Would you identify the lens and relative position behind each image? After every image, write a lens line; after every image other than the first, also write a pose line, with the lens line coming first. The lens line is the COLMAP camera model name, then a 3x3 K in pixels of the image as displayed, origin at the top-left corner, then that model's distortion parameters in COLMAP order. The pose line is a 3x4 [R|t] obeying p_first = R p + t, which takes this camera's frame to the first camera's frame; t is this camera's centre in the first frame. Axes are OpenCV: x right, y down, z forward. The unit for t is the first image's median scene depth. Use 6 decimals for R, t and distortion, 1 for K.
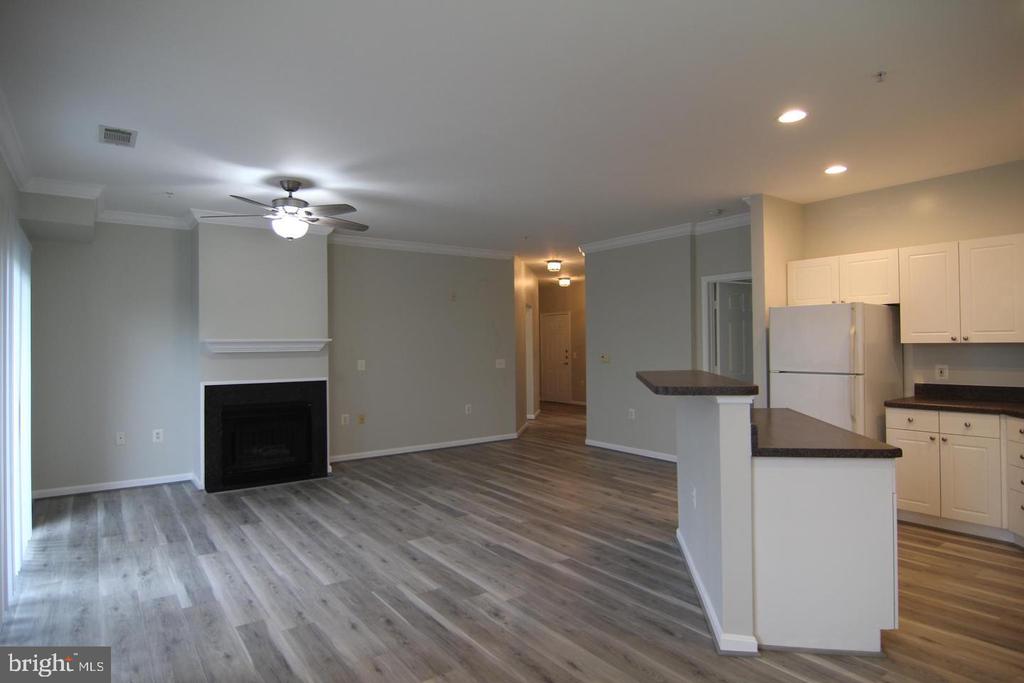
lens RADIAL K [[579.6, 0, 509.5], [0, 579.6, 340.0], [0, 0, 1]] dist [-0.006401, -0.002125]
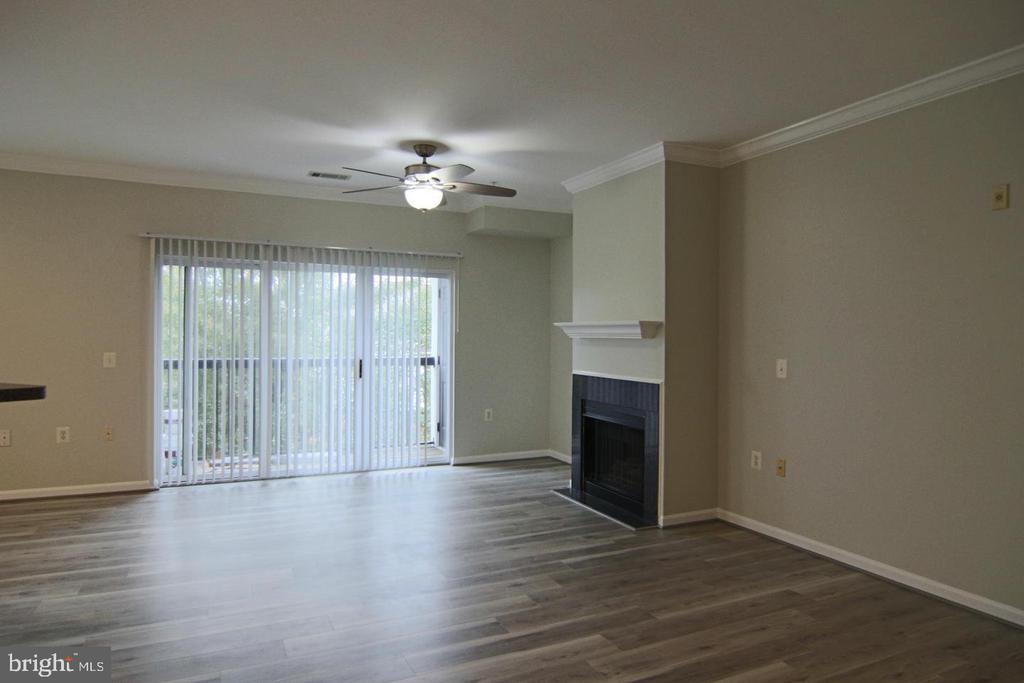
lens RADIAL K [[640.2, 0, 509.1], [0, 640.2, 341.1], [0, 0, 1]] dist [-0.004830, -0.000615]
pose [[-0.176579, 0.013534, -0.984193, 0.584292], [-0.003281, 0.999892, 0.014339, 0.013121], [0.984281, 0.005761, -0.176516, 1.299061]]
